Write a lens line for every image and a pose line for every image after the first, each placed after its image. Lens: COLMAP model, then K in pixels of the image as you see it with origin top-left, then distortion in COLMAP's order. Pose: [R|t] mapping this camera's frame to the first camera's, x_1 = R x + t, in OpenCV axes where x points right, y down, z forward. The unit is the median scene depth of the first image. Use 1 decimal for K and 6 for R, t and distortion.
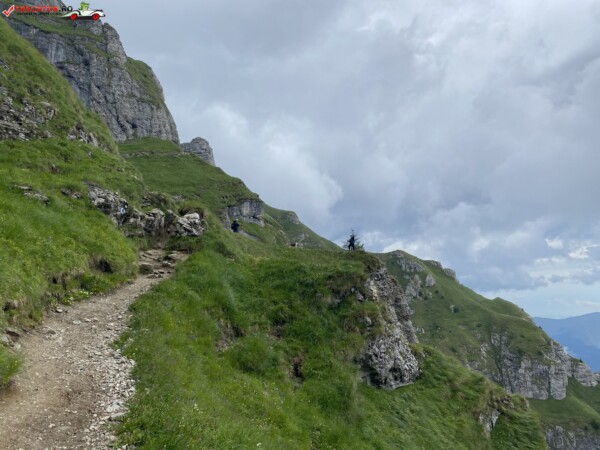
lens RADIAL K [[452.8, 0, 305.2], [0, 452.8, 217.0], [0, 0, 1]] dist [0.047936, -0.046069]
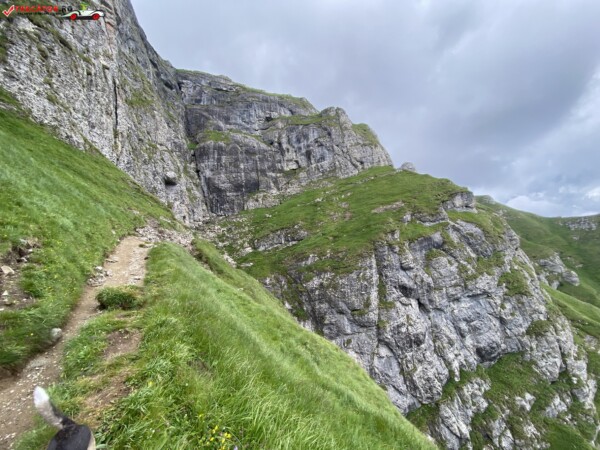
lens RADIAL K [[240.4, 0, 290.2], [0, 240.4, 226.6], [0, 0, 1]] dist [0.018108, -0.018537]
pose [[0.755038, -0.130010, -0.642662, -0.064010], [0.159605, 0.987106, -0.012178, -0.014793], [0.635959, -0.093377, 0.766053, 0.206513]]
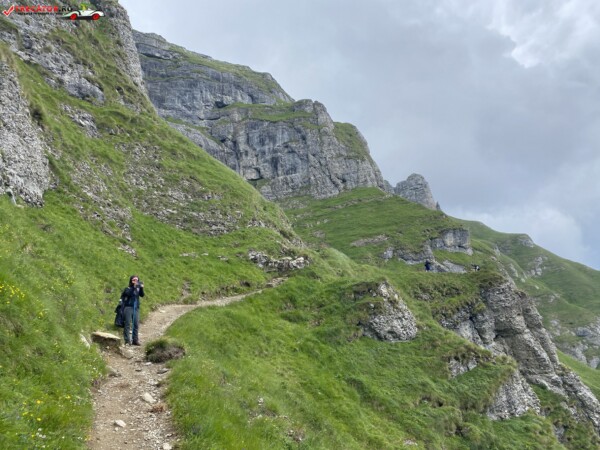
lens RADIAL K [[452.8, 0, 301.1], [0, 452.8, 231.3], [0, 0, 1]] dist [0.047936, -0.046069]
pose [[0.866452, -0.125980, -0.483105, 0.082796], [0.104888, 0.991978, -0.070562, 0.001927], [0.488119, 0.010467, 0.872714, -0.080885]]
